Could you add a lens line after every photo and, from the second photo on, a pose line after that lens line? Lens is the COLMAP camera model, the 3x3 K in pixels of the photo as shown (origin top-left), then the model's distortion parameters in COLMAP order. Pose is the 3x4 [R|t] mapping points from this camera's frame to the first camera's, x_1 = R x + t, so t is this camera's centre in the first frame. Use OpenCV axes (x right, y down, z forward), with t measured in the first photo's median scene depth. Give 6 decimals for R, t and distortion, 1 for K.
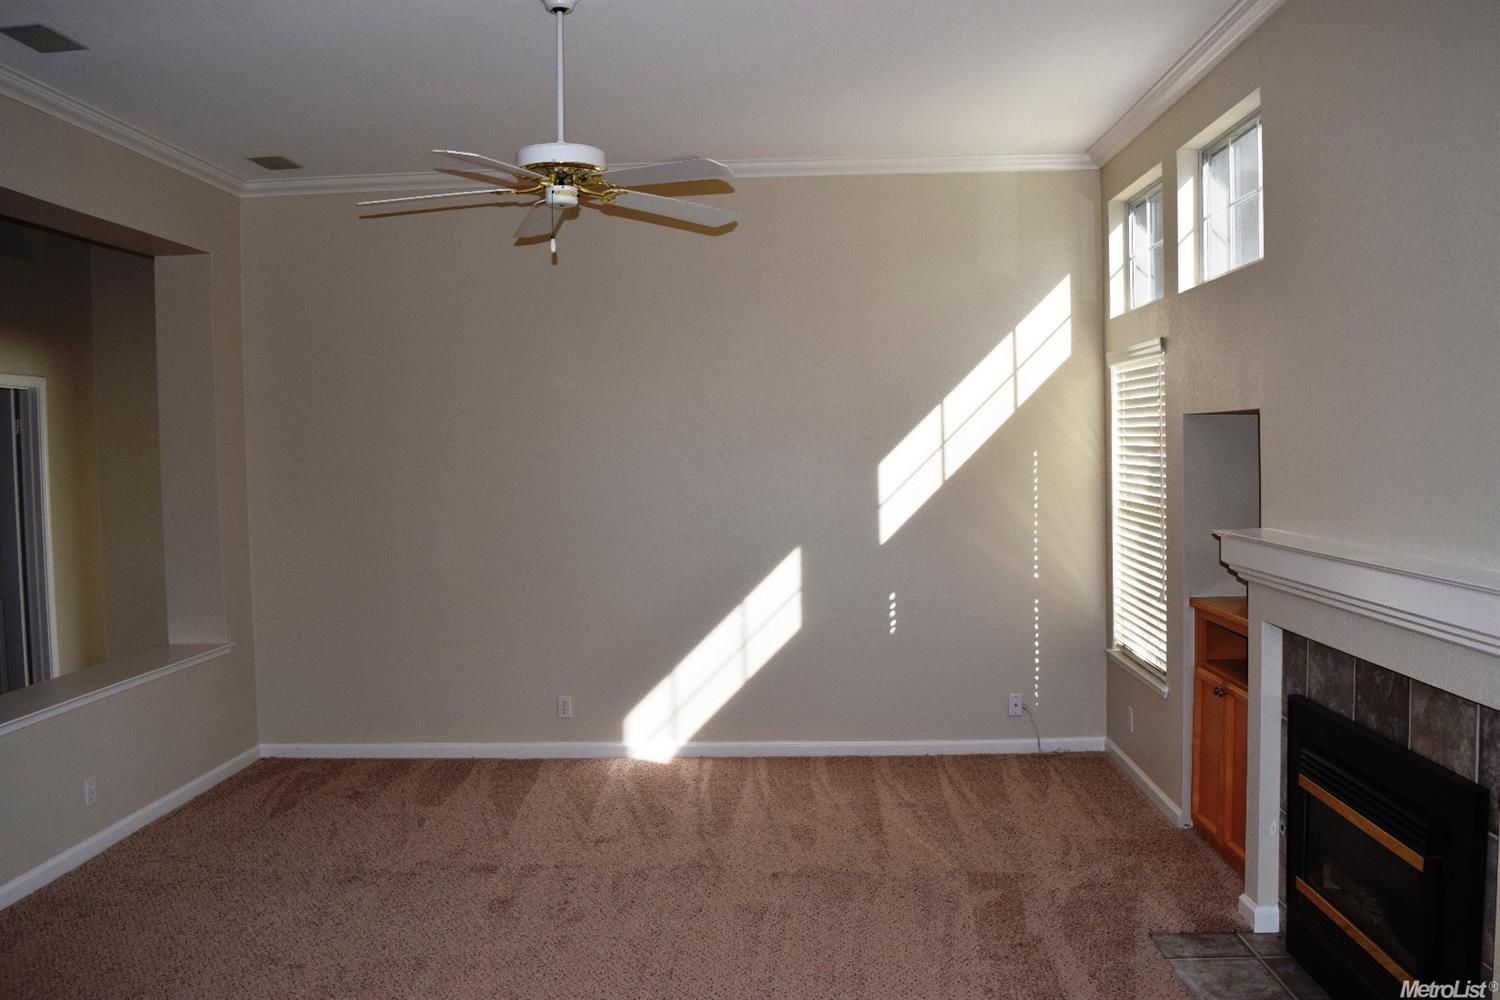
lens RADIAL K [[1205.4, 0, 750.0], [0, 1205.4, 500.0], [0, 0, 1]] dist [-0.042969, 0.005261]
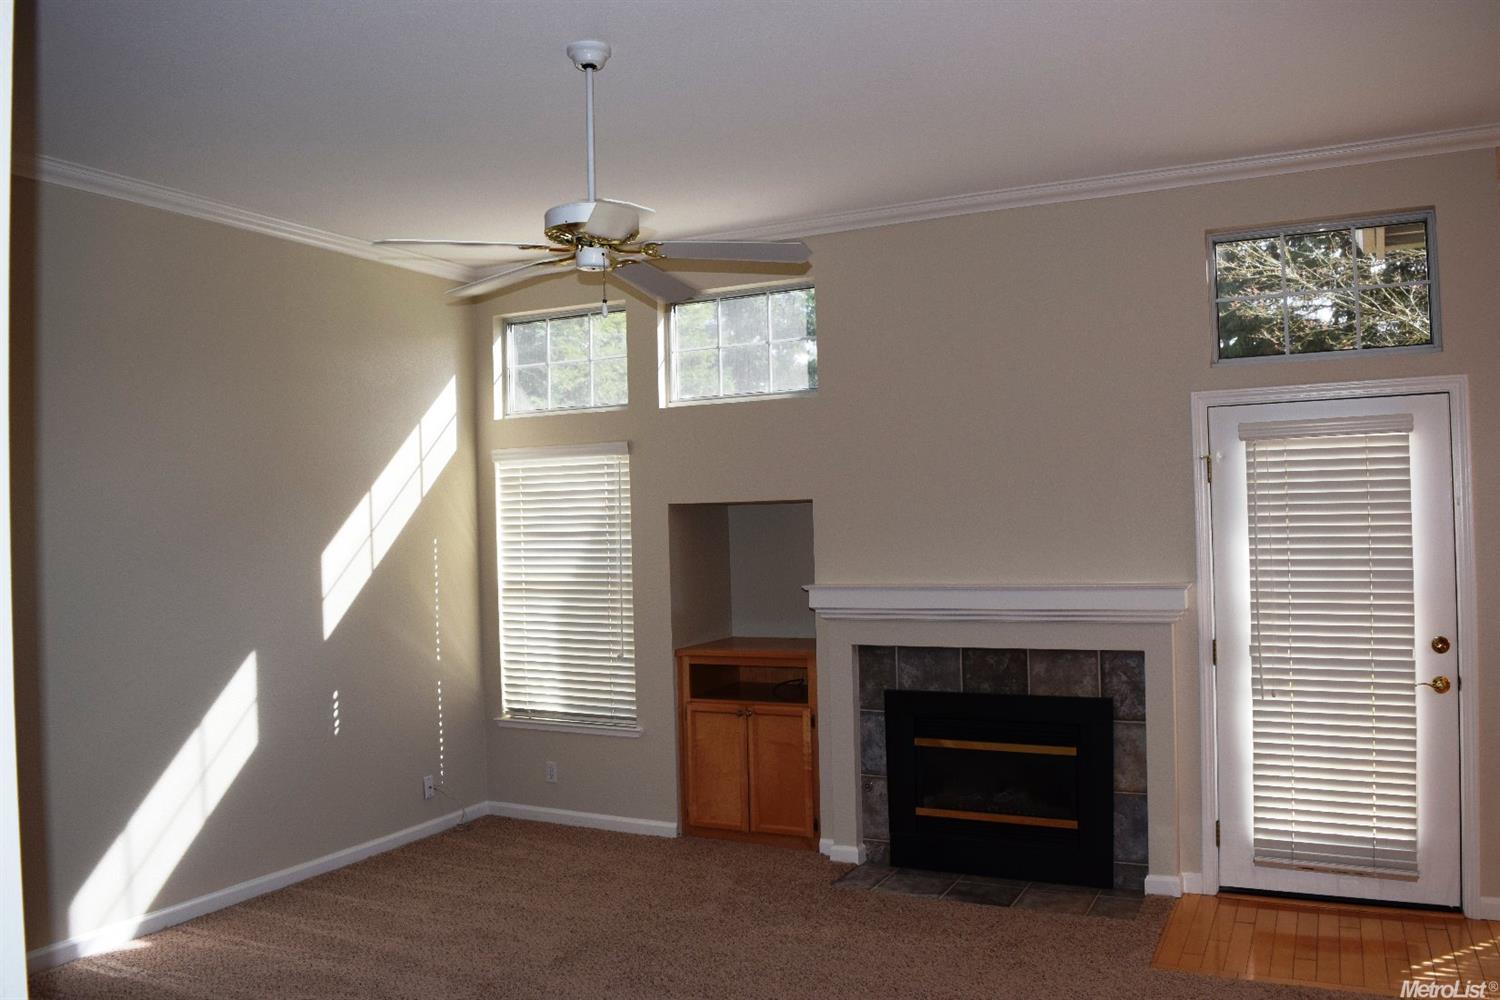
lens RADIAL K [[1205.4, 0, 750.0], [0, 1205.4, 500.0], [0, 0, 1]] dist [-0.042969, 0.005261]
pose [[0.422126, 0.023434, 0.906234, -0.597878], [0.060808, 0.996682, -0.054097, -0.001077], [-0.904496, 0.077942, 0.419301, 0.307770]]
